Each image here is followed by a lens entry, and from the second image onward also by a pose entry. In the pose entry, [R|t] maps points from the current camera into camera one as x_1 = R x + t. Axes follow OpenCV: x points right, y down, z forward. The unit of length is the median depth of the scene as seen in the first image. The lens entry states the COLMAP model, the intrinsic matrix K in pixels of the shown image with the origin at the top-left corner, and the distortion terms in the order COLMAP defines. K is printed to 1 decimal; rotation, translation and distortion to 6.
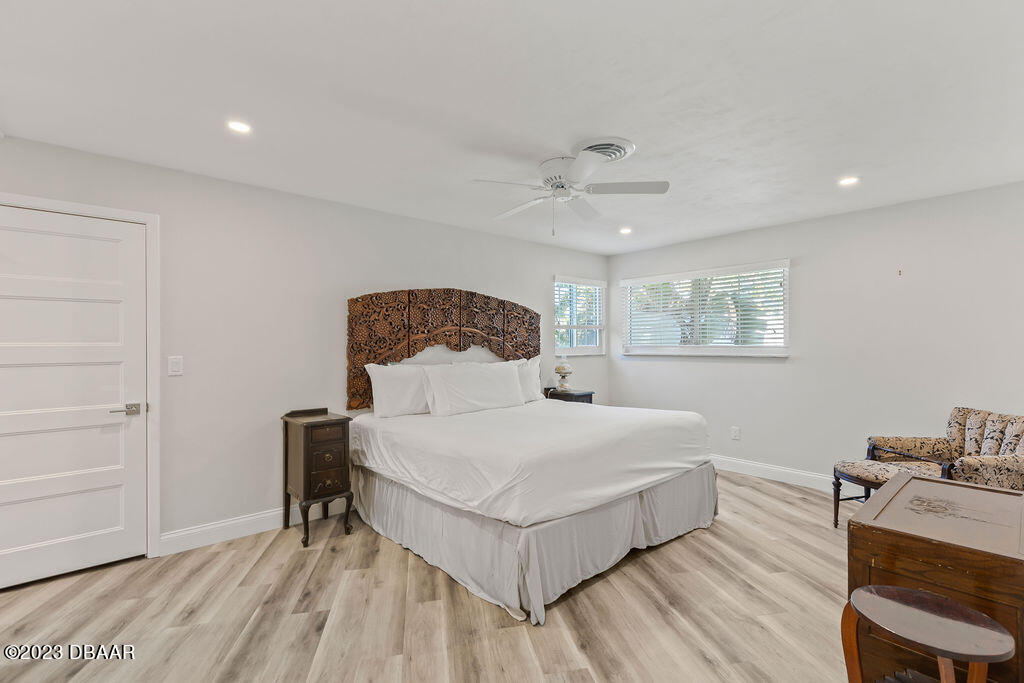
lens RADIAL K [[464.0, 0, 515.8], [0, 464.0, 346.6], [0, 0, 1]] dist [0.009680, -0.001756]
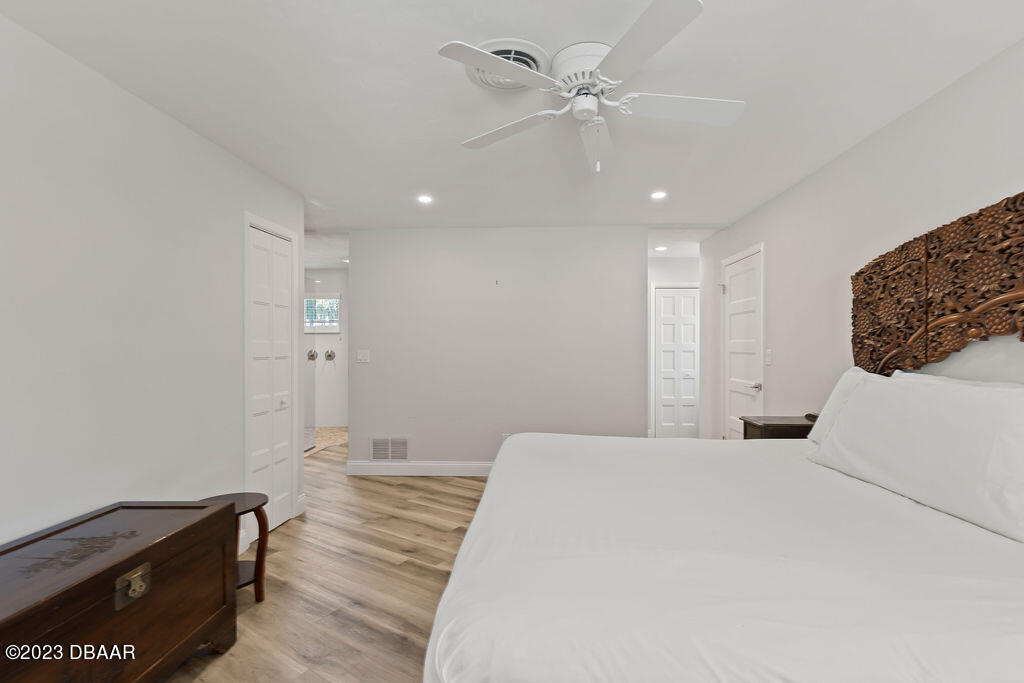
lens RADIAL K [[464.0, 0, 515.0], [0, 464.0, 340.1], [0, 0, 1]] dist [0.009680, -0.001756]
pose [[-0.705364, -0.000752, -0.708845, 0.659474], [0.004518, 0.999974, -0.005557, 0.000393], [0.708831, -0.007123, -0.705342, 1.443217]]
